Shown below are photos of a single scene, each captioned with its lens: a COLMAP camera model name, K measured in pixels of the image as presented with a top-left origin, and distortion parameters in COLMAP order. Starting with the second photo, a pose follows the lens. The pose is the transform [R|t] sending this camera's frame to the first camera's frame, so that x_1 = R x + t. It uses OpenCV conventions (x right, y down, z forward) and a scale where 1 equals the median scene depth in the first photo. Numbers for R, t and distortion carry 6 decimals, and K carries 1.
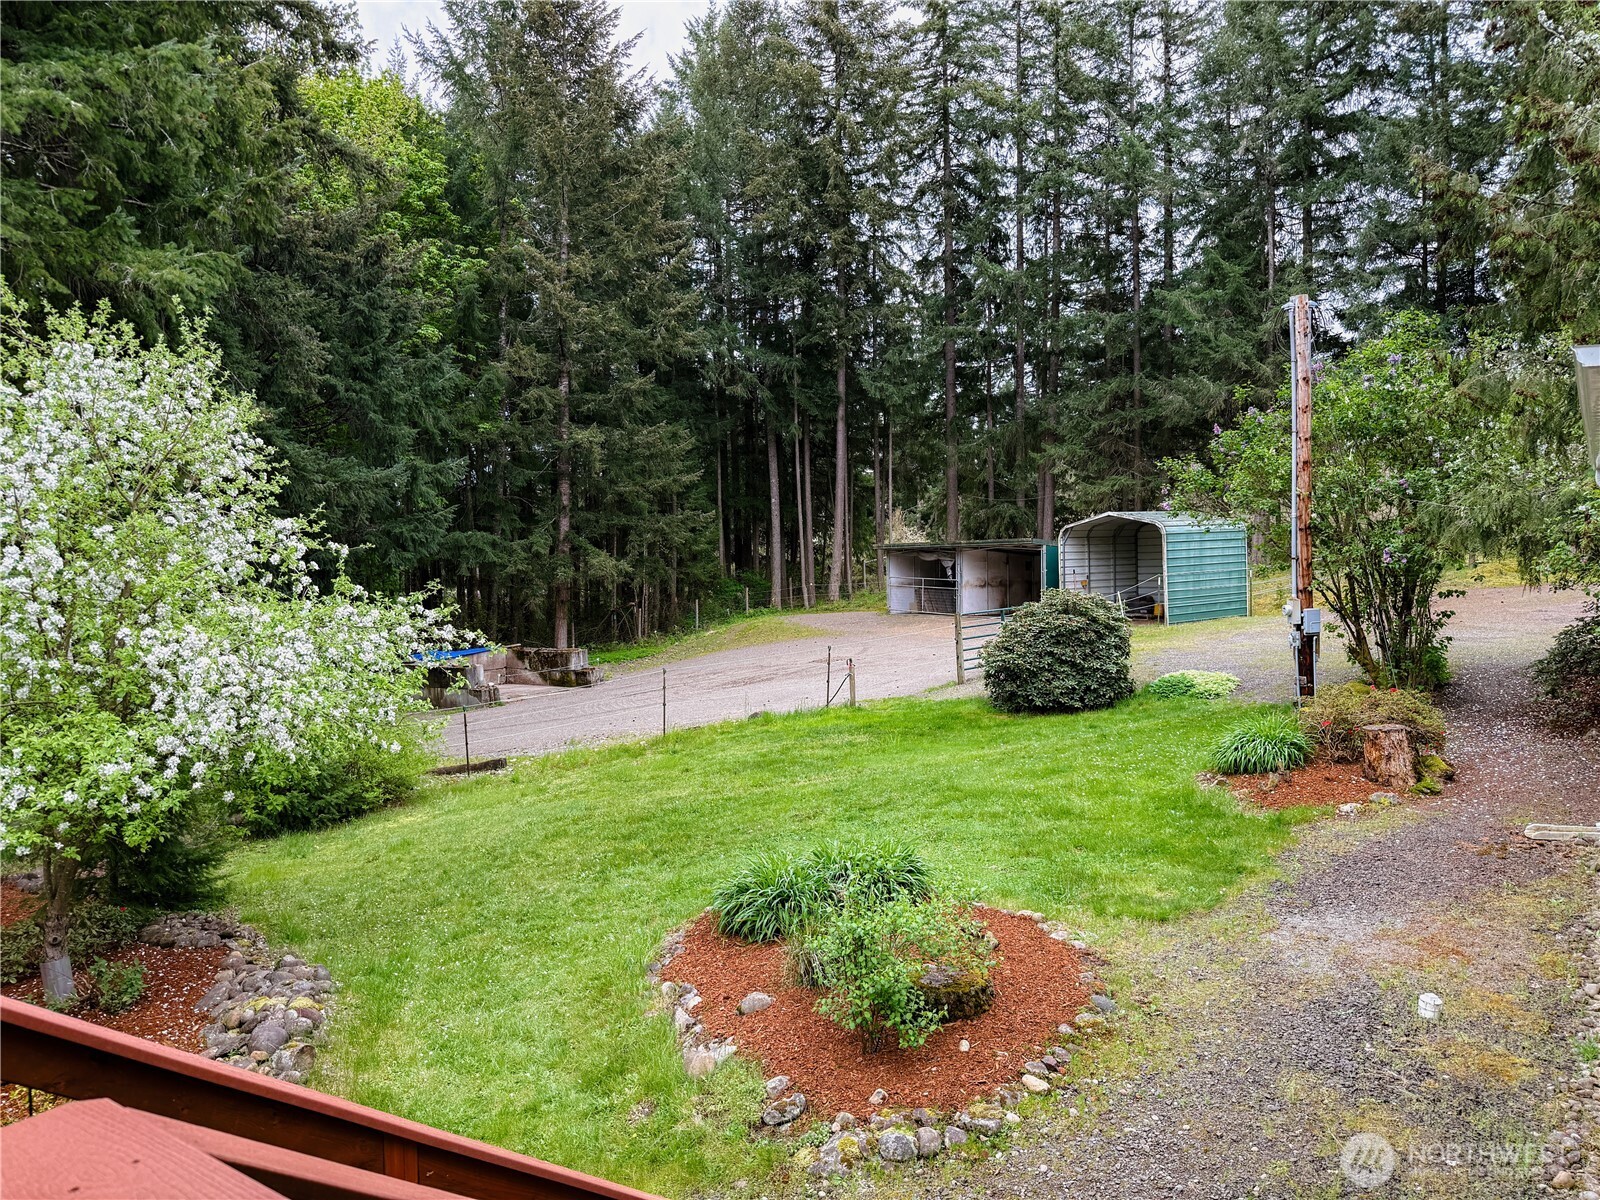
lens RADIAL K [[1121.6, 0, 800.0], [0, 1121.6, 600.0], [0, 0, 1]] dist [0.137123, -0.202958]
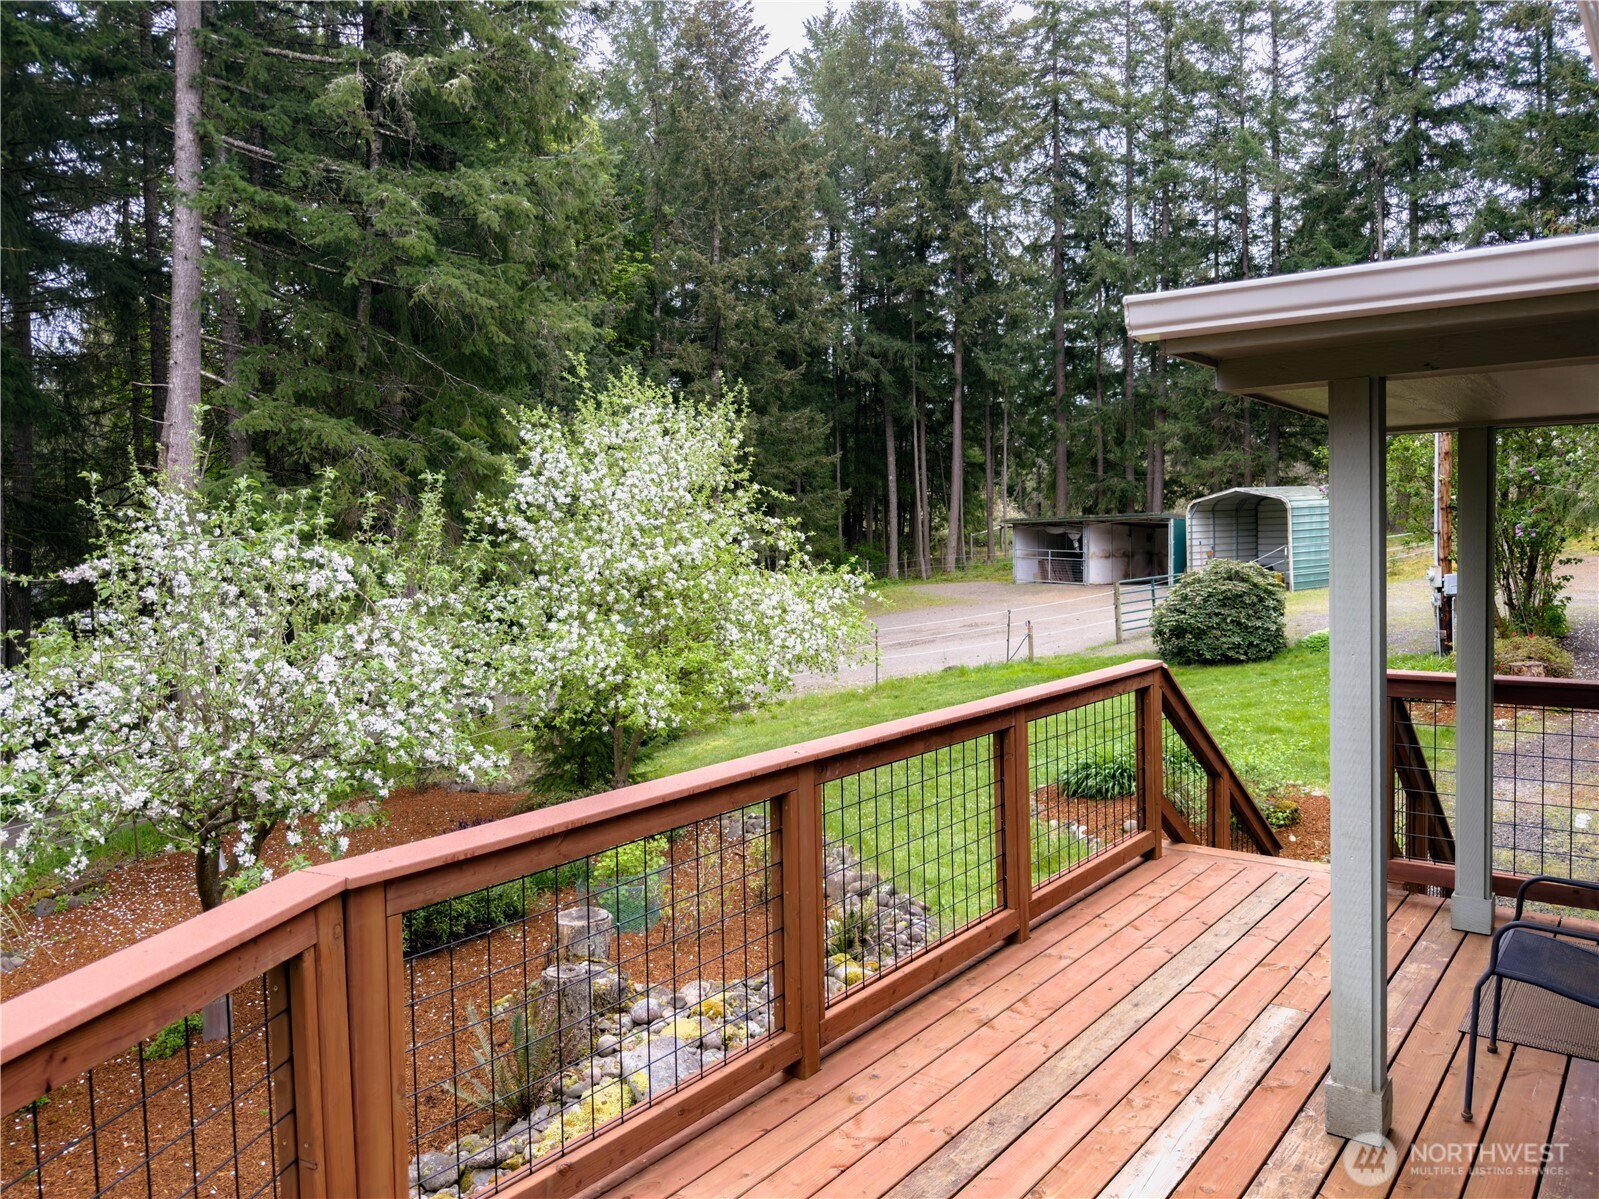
lens RADIAL K [[1138.2, 0, 799.5], [0, 1138.2, 599.5], [0, 0, 1]] dist [0.083131, -0.114941]
pose [[0.998620, -0.004397, -0.052339, -0.067617], [0.005643, 0.999704, 0.023676, 0.000558], [0.052220, -0.023939, 0.998349, -0.097216]]
